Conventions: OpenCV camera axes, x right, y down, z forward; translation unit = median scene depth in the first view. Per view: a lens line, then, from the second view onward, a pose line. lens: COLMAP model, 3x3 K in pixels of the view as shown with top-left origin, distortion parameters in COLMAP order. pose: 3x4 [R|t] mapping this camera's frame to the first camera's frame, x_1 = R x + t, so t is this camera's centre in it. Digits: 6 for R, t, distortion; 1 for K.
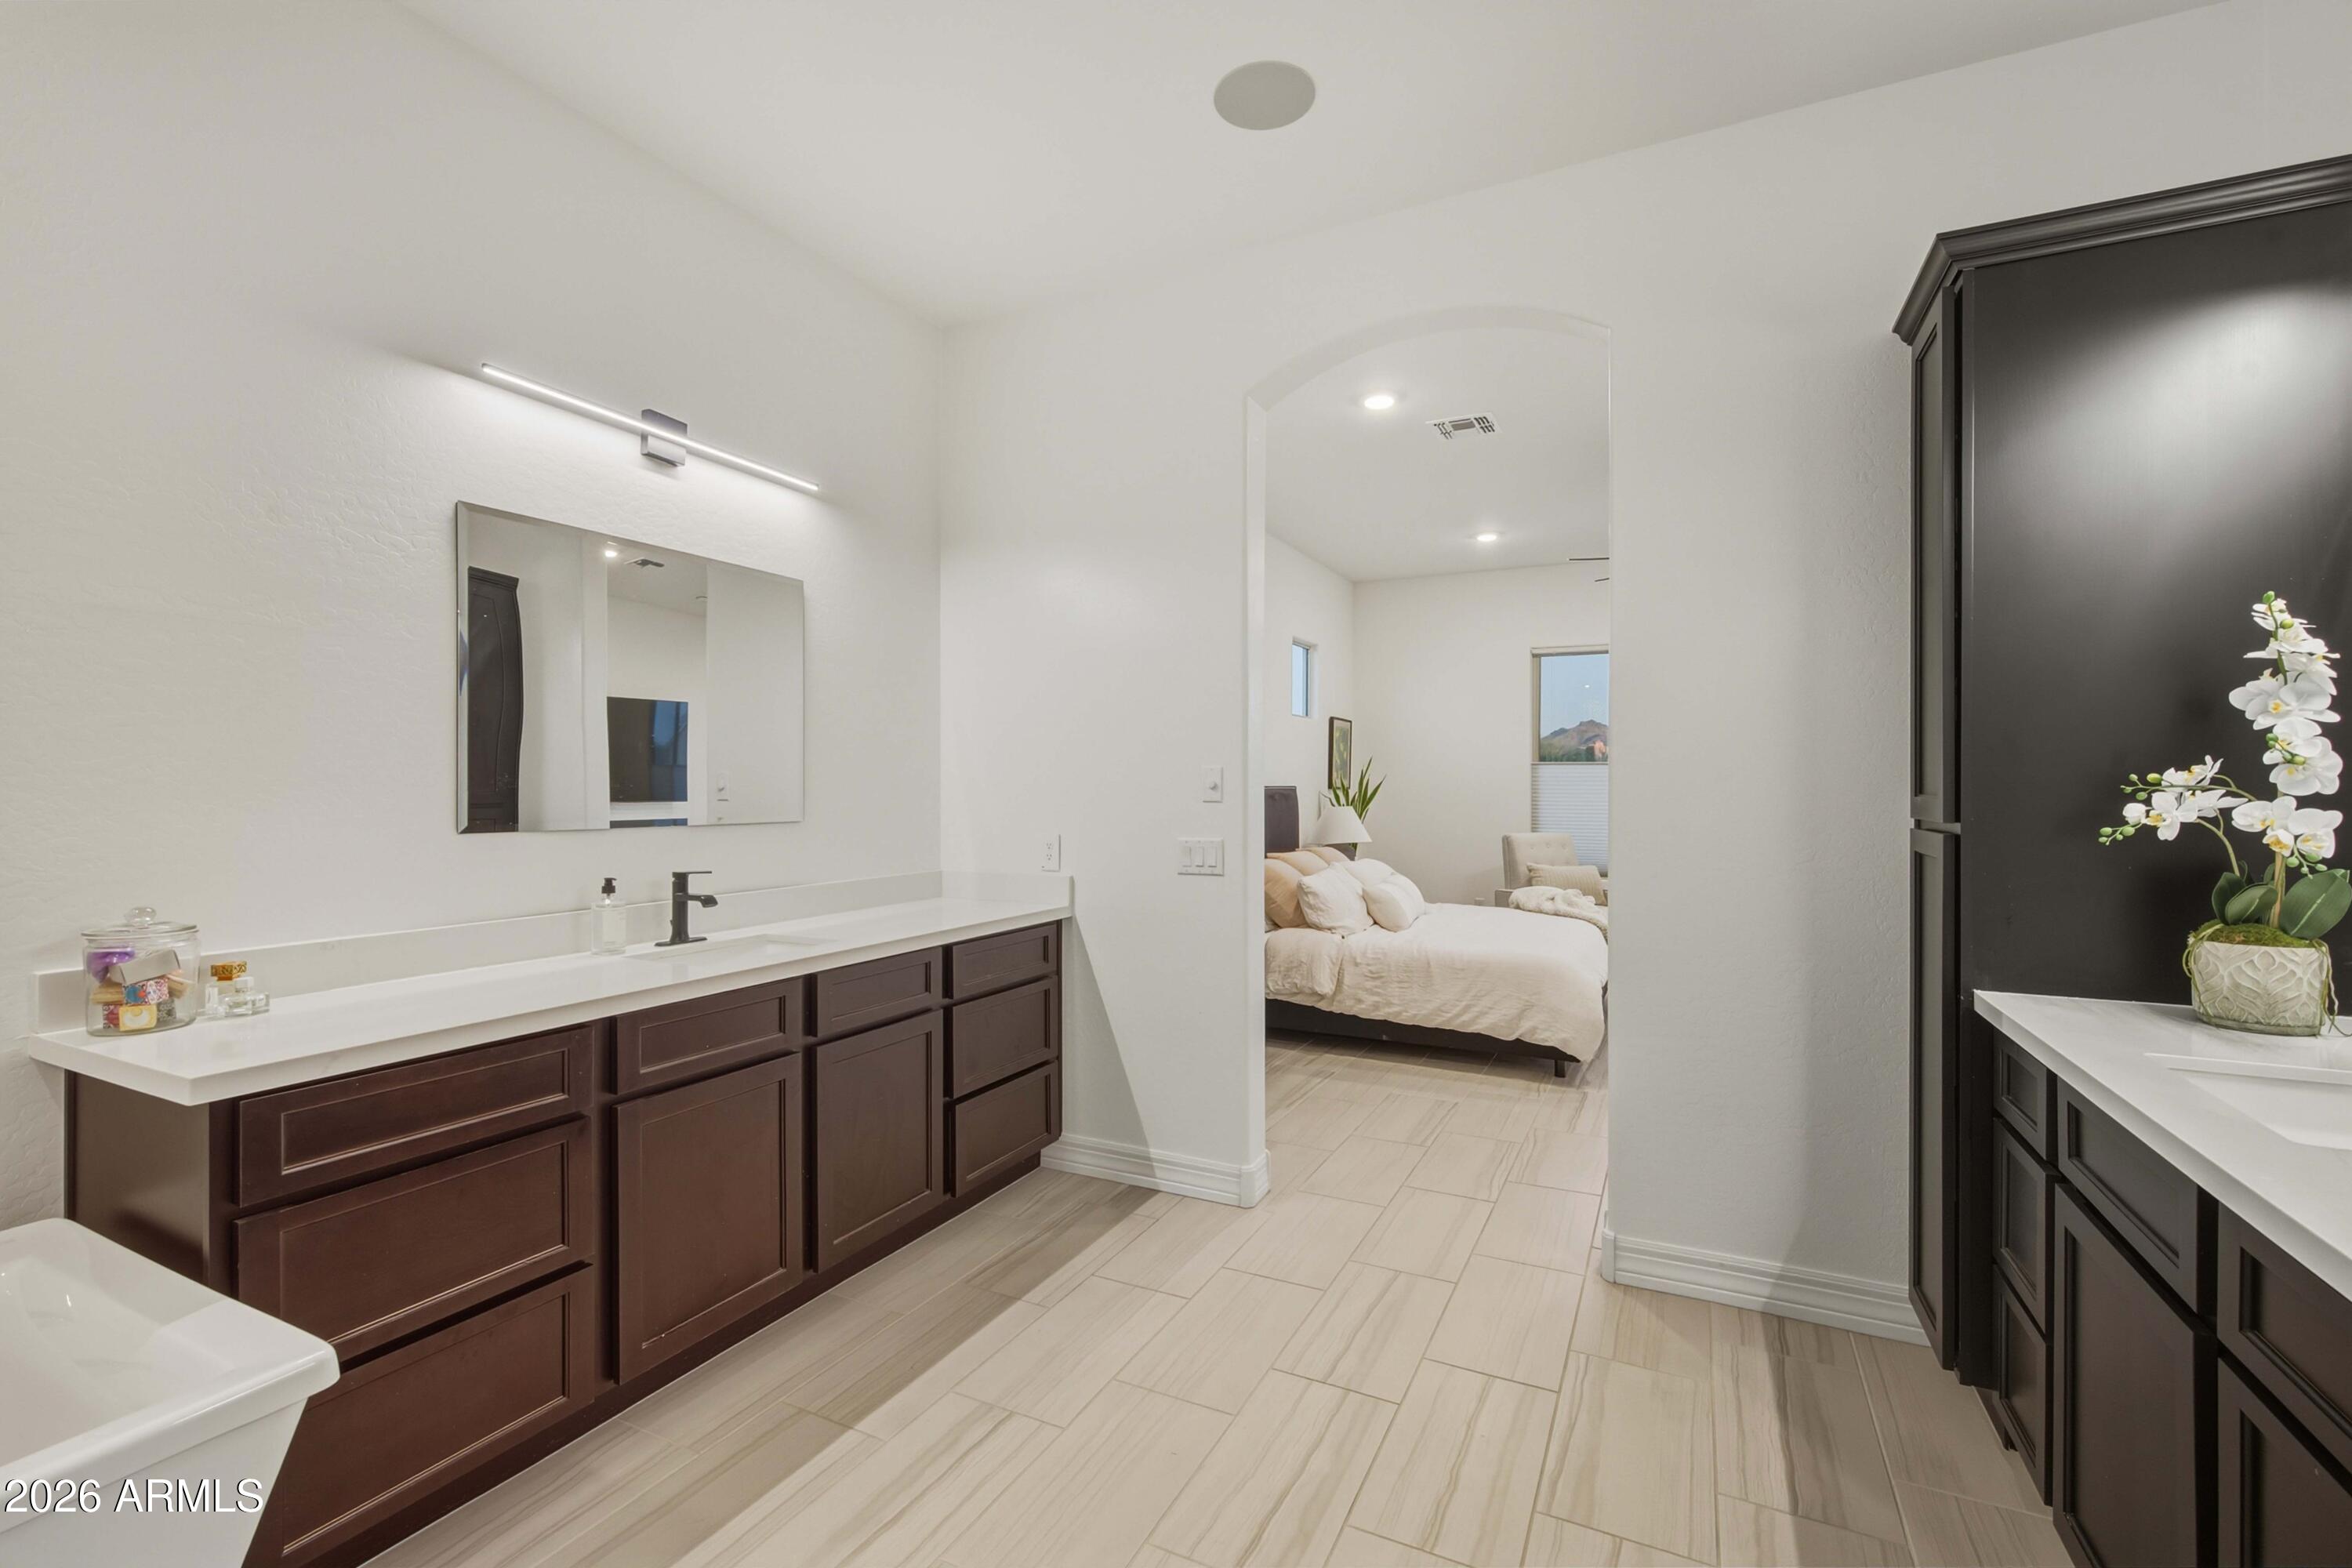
lens RADIAL K [[1046.4, 0, 1161.6], [0, 1046.4, 777.9], [0, 0, 1]] dist [0.002335, 0.000240]
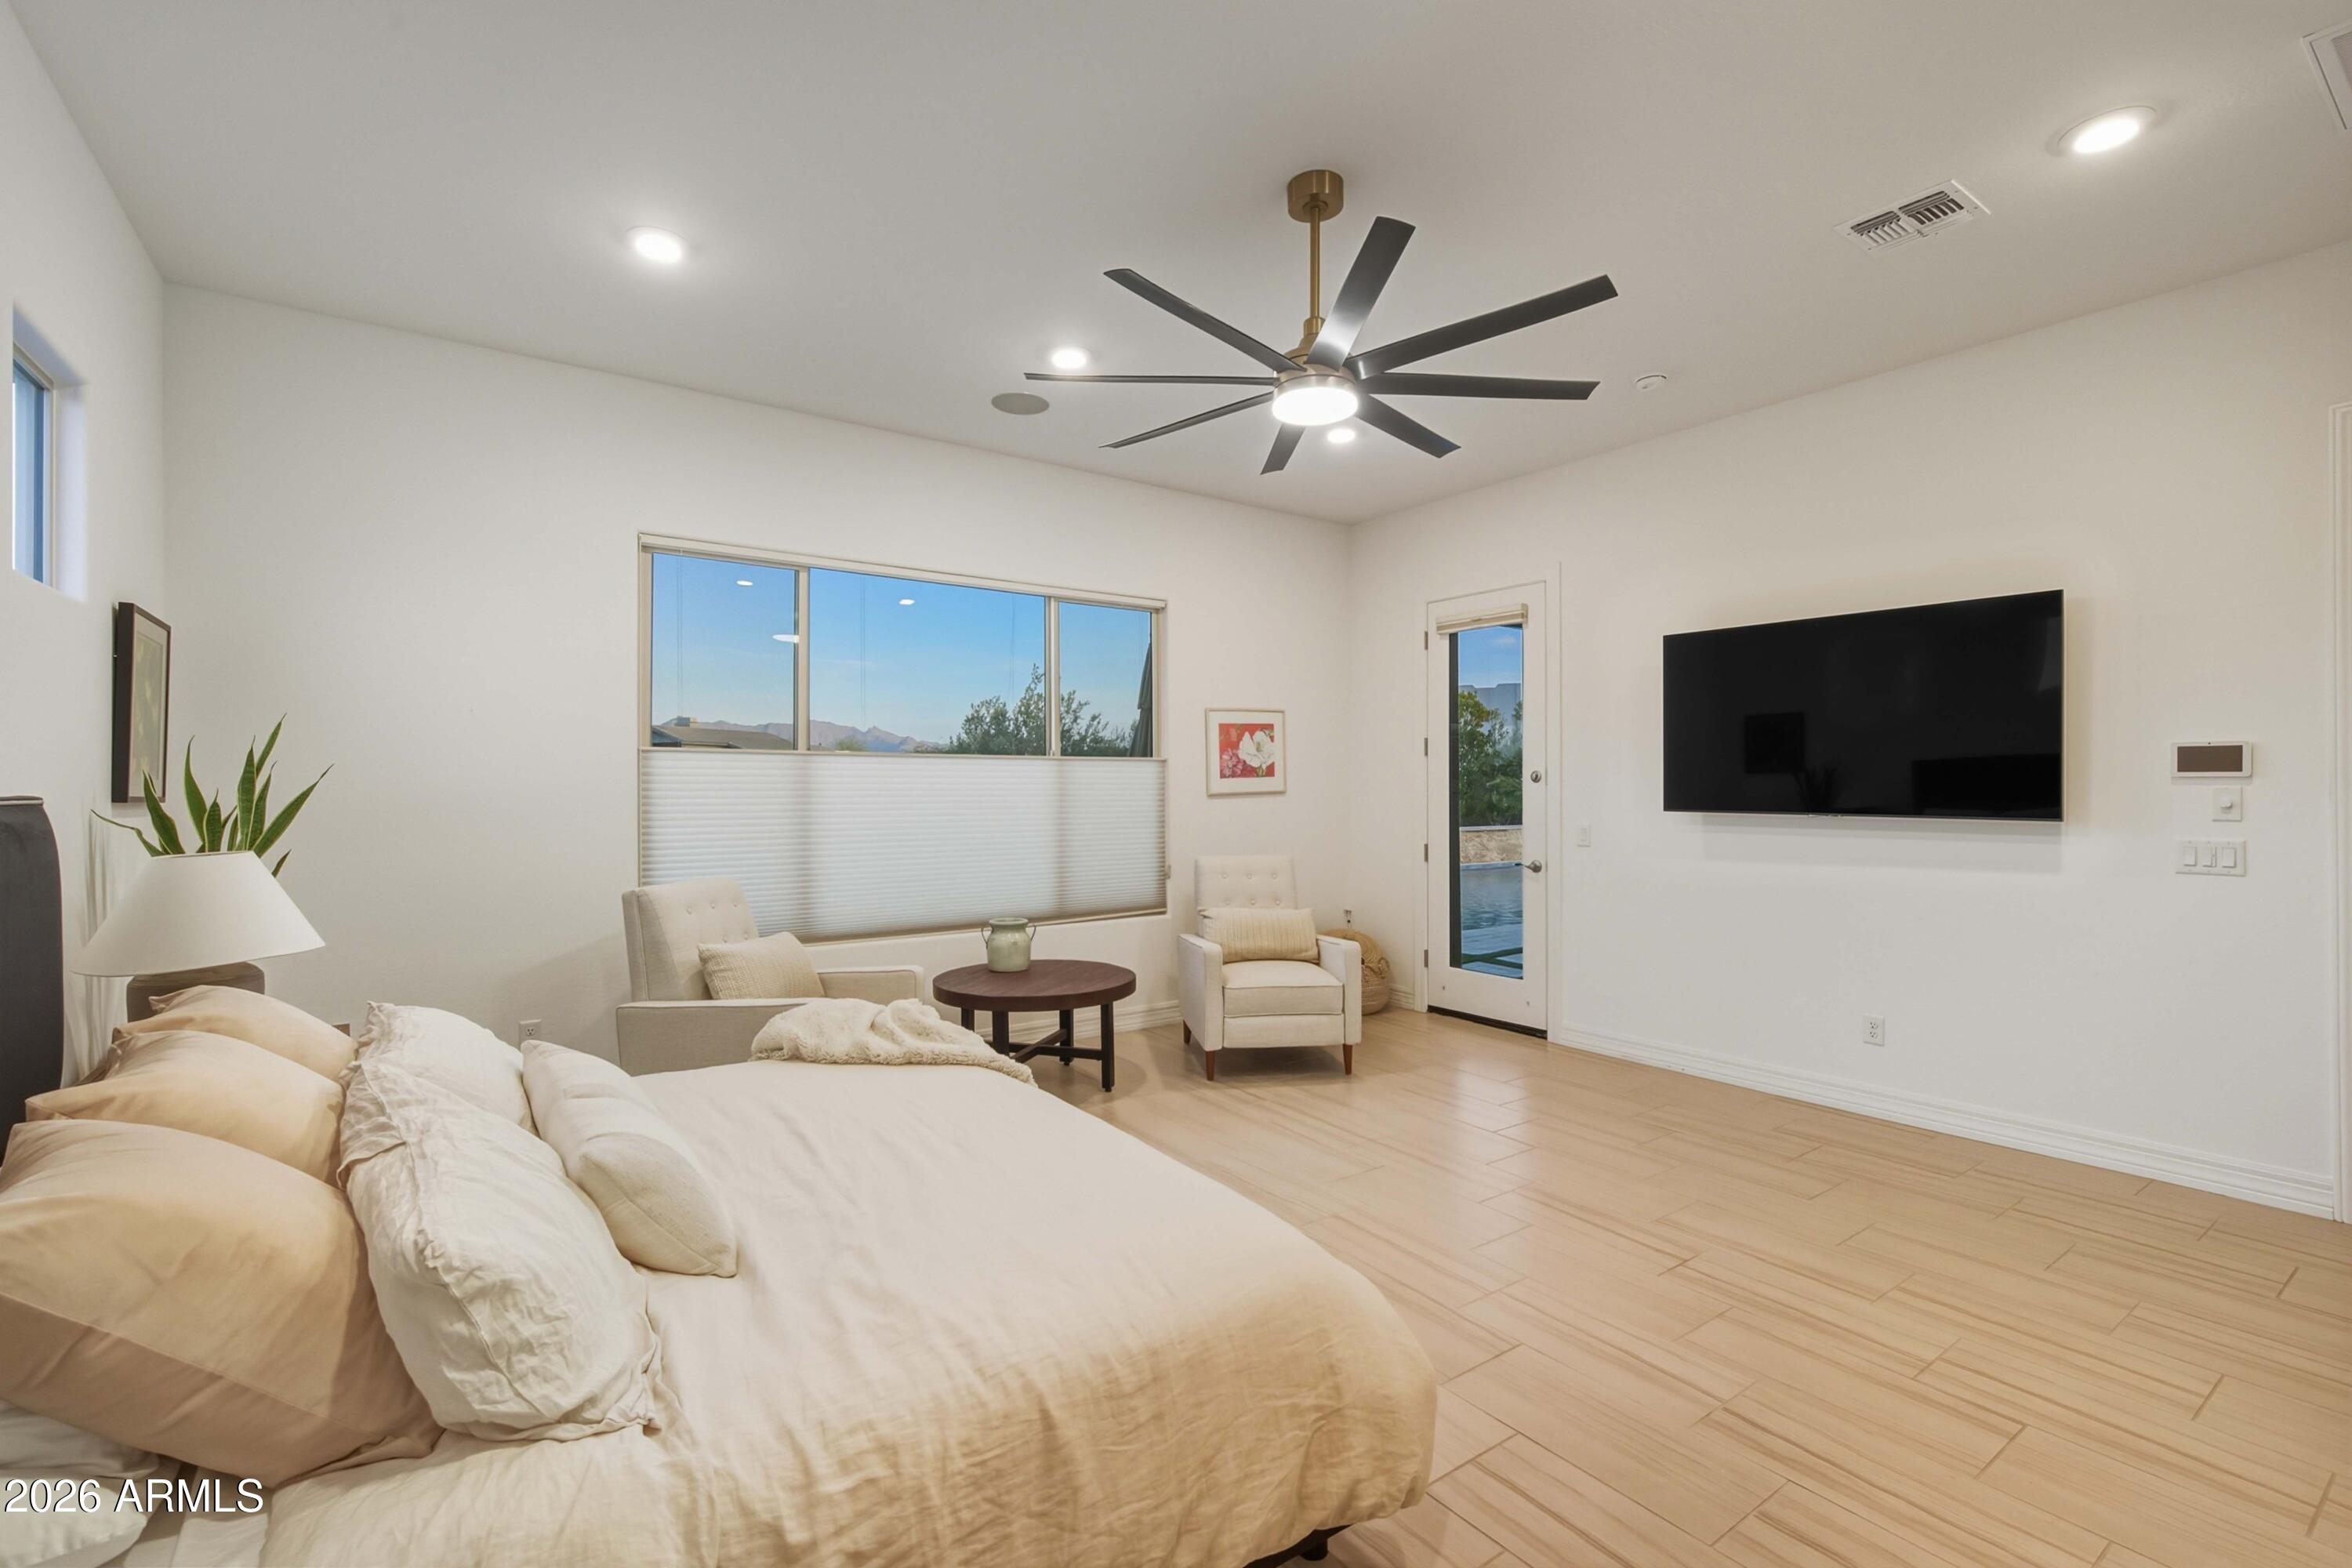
lens RADIAL K [[1046.4, 0, 1177.3], [0, 1046.4, 779.5], [0, 0, 1]] dist [0.002335, 0.000240]
pose [[0.466467, 0.000336, 0.884538, 0.012500], [0.002835, 0.999994, -0.001875, 0.003161], [-0.884534, 0.003382, 0.466464, 0.548028]]
